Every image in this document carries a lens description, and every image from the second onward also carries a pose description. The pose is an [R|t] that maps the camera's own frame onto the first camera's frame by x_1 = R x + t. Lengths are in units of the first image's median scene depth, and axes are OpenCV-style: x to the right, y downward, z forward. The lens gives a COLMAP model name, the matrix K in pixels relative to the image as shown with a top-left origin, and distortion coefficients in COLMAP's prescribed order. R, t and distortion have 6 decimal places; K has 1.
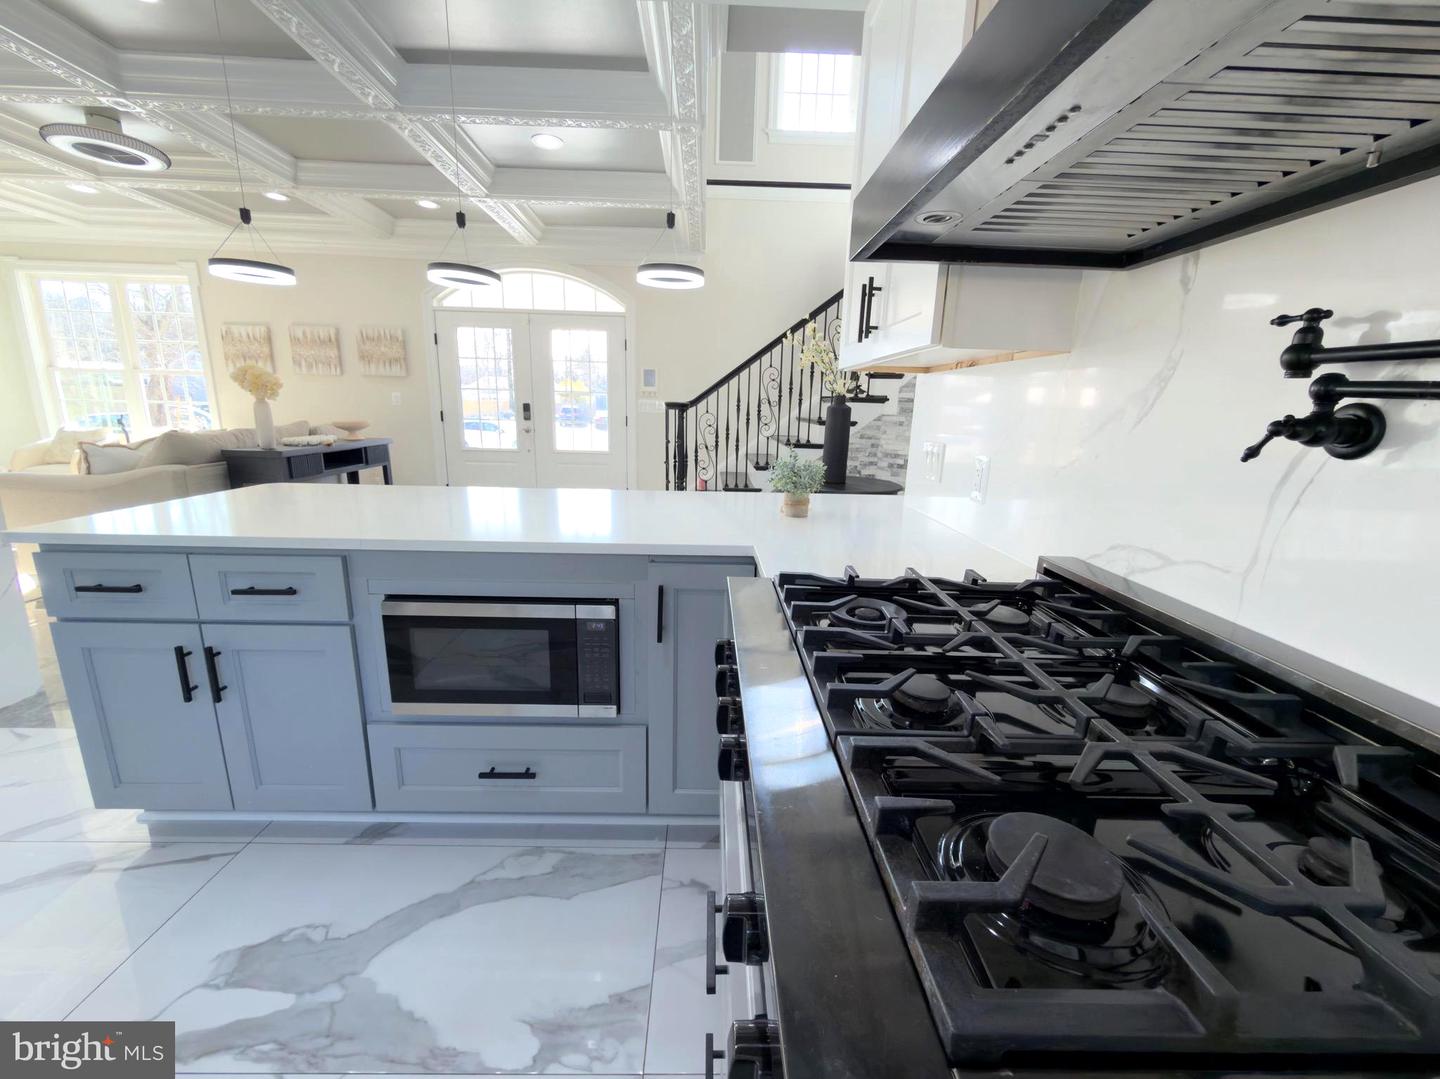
lens RADIAL K [[576.7, 0, 714.9], [0, 576.7, 539.8], [0, 0, 1]] dist [0.001121, 0.000150]
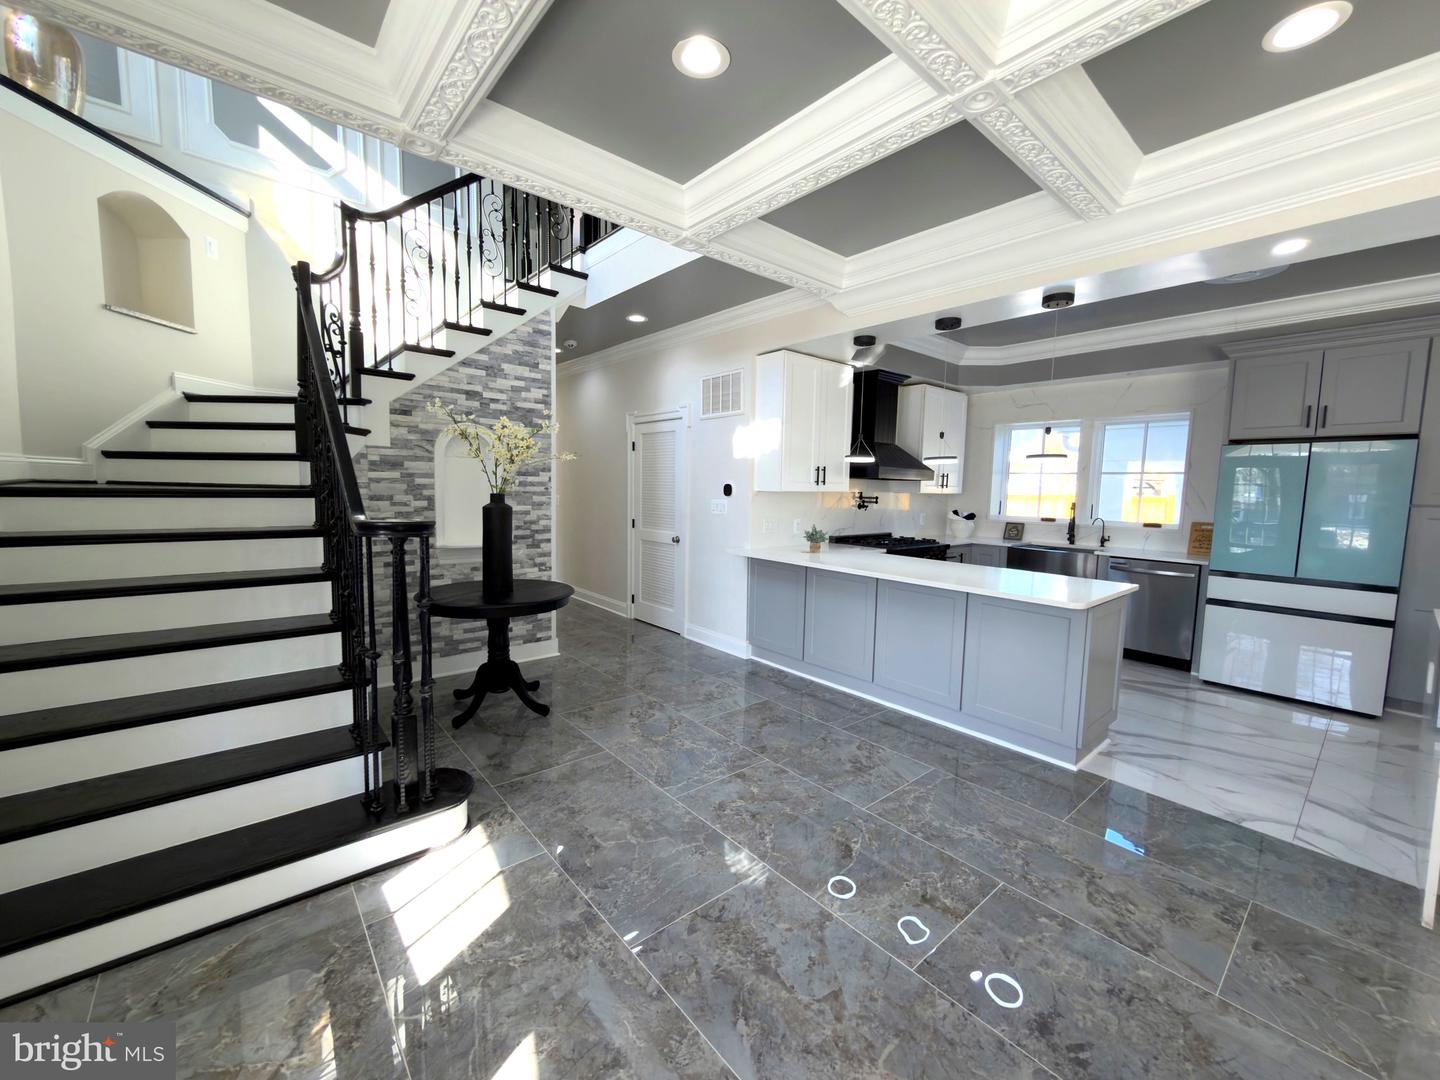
lens RADIAL K [[576.7, 0, 720.7], [0, 576.7, 540.0], [0, 0, 1]] dist [0.001121, 0.000150]
pose [[-0.631652, -0.112391, 0.767062, -0.482029], [0.140832, 0.956338, 0.256095, -0.253296], [-0.762353, 0.269790, -0.588245, 0.896274]]
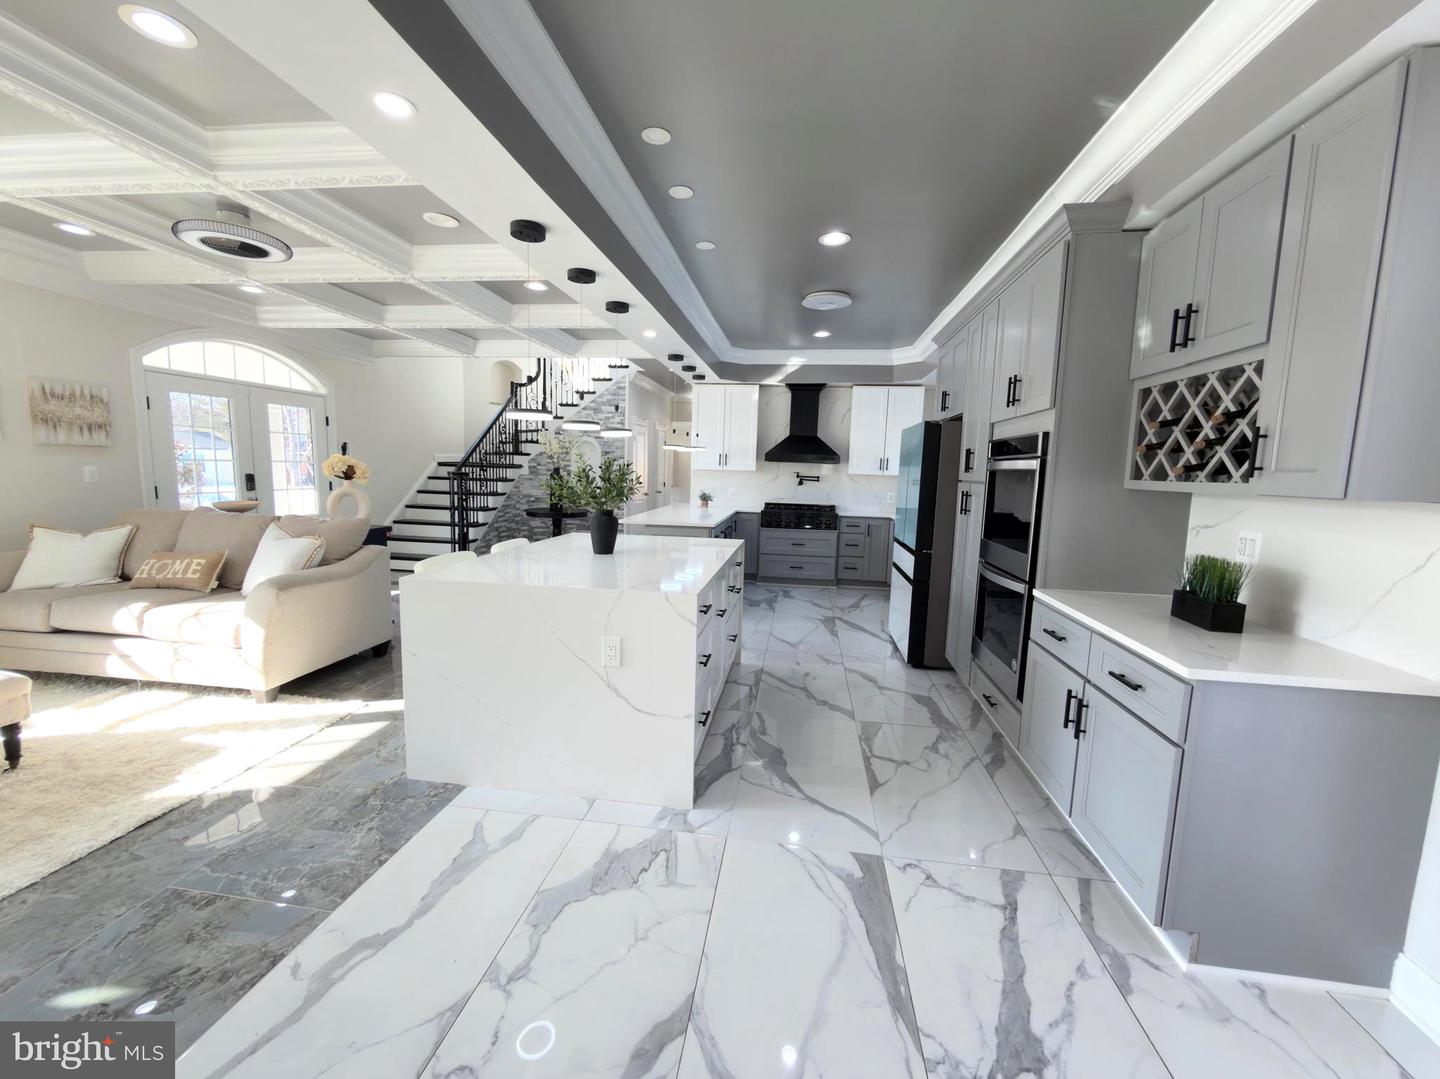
lens RADIAL K [[576.7, 0, 723.1], [0, 576.7, 540.7], [0, 0, 1]] dist [0.001121, 0.000150]
pose [[0.159843, -0.148258, 0.975946, -1.214349], [0.201296, 0.972779, 0.114808, -0.081388], [-0.966400, 0.178103, 0.185336, 0.069213]]
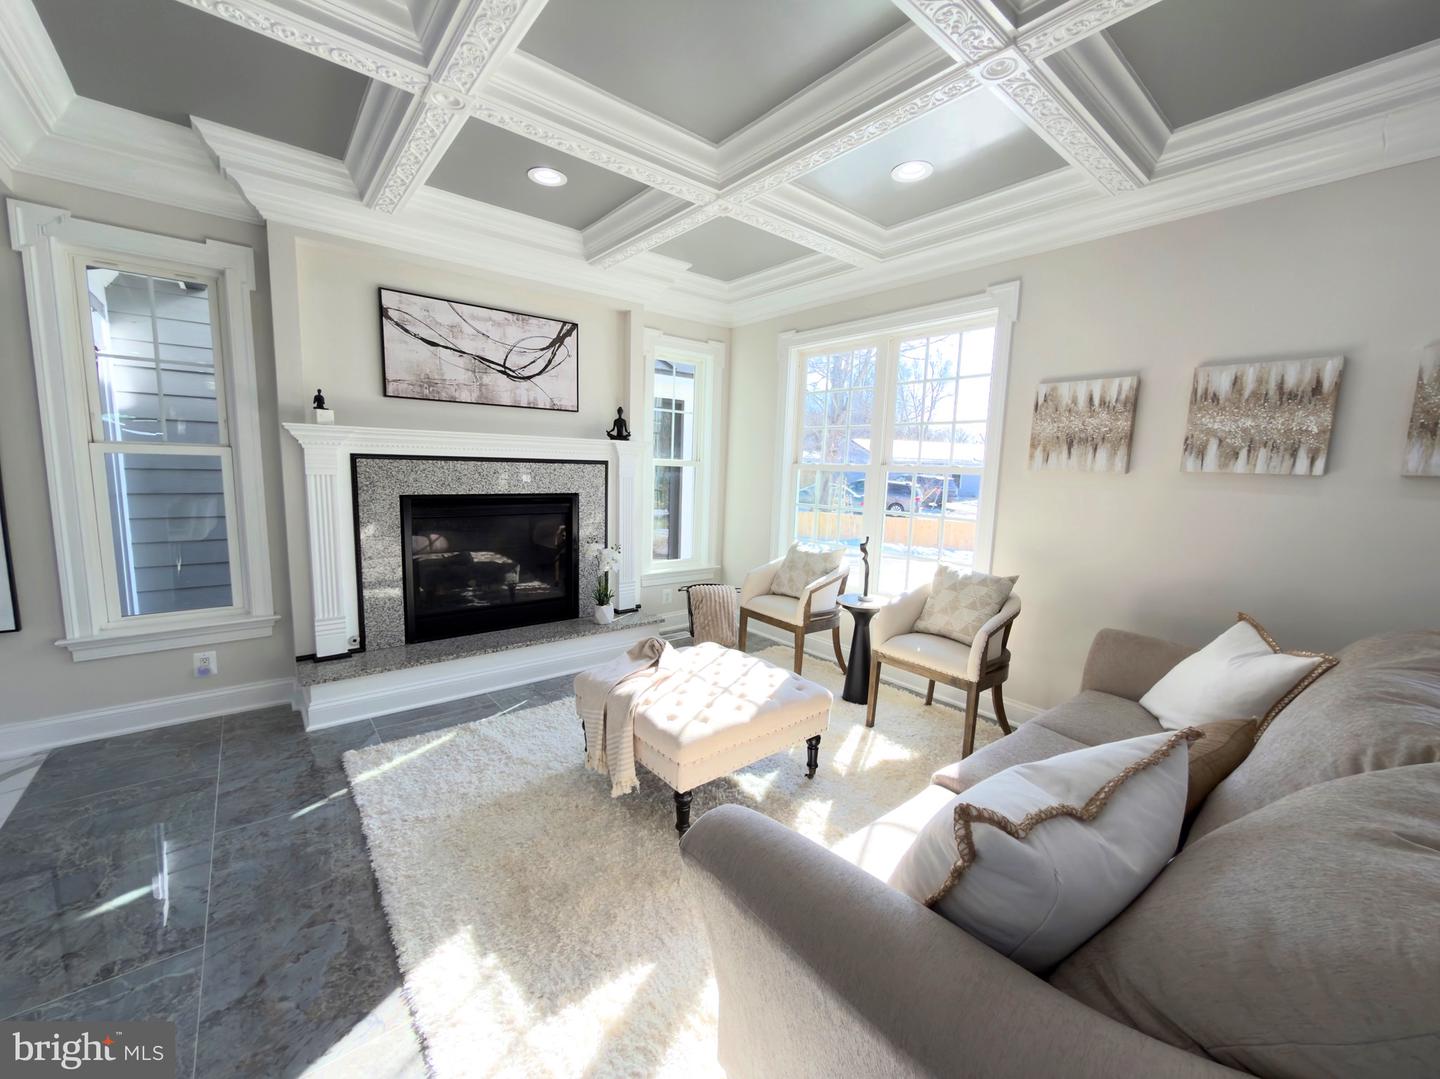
lens RADIAL K [[576.7, 0, 719.8], [0, 576.7, 536.1], [0, 0, 1]] dist [0.001121, 0.000150]
pose [[0.616041, 0.088271, -0.782753, -0.600123], [-0.193036, 0.980319, -0.041372, -0.152505], [0.763696, 0.176587, 0.620956, 0.458718]]
